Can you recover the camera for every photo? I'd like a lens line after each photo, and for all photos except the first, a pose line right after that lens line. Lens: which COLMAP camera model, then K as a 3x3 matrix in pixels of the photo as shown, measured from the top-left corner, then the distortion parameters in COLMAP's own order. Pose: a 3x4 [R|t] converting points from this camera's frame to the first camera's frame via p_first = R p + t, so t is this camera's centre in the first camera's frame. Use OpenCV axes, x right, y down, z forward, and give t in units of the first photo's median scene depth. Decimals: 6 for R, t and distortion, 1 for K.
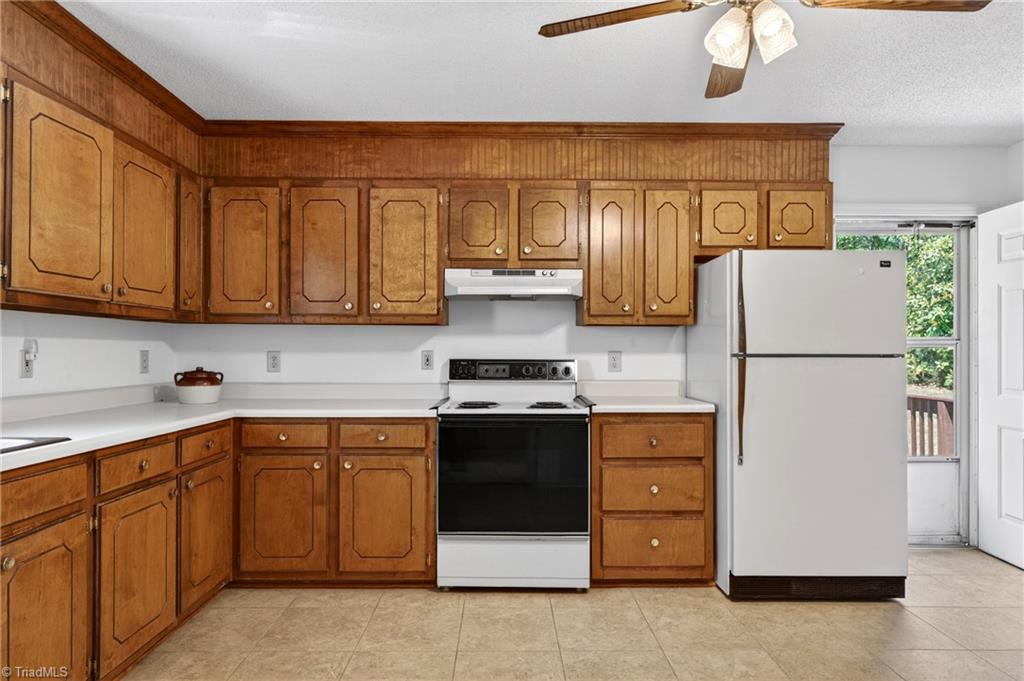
lens RADIAL K [[609.9, 0, 509.7], [0, 609.9, 345.5], [0, 0, 1]] dist [0.003686, -0.002054]
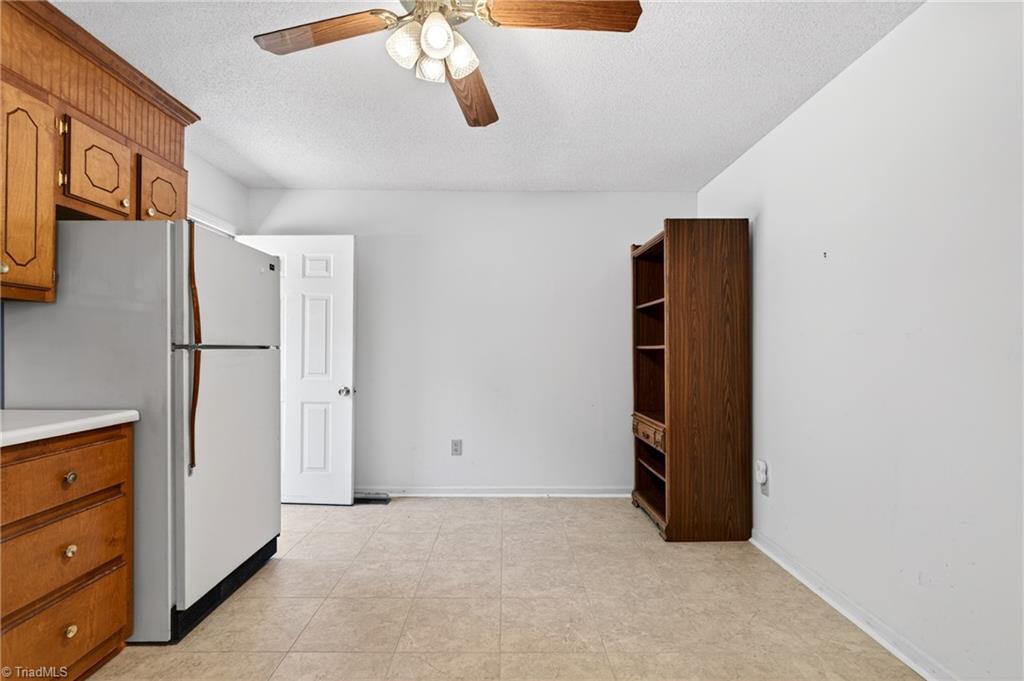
lens RADIAL K [[486.6, 0, 506.8], [0, 486.6, 346.6], [0, 0, 1]] dist [0.000359, -0.001168]
pose [[0.001753, 0.003286, 0.999993, -0.258006], [-0.015162, 0.999880, -0.003259, 0.010237], [-0.999884, -0.015156, 0.001802, 0.488252]]
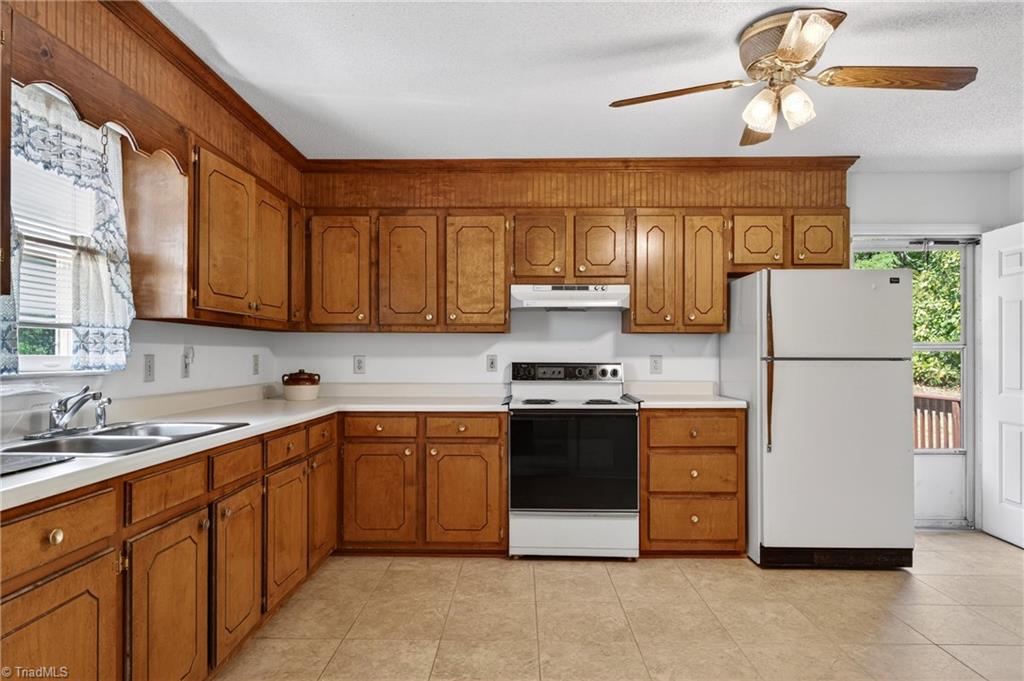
lens RADIAL K [[609.9, 0, 510.9], [0, 609.9, 348.2], [0, 0, 1]] dist [0.003686, -0.002054]
pose [[0.999566, -0.001534, -0.029429, -0.072631], [0.001500, 0.999998, -0.001193, -0.003461], [0.029431, 0.001149, 0.999566, -0.164056]]
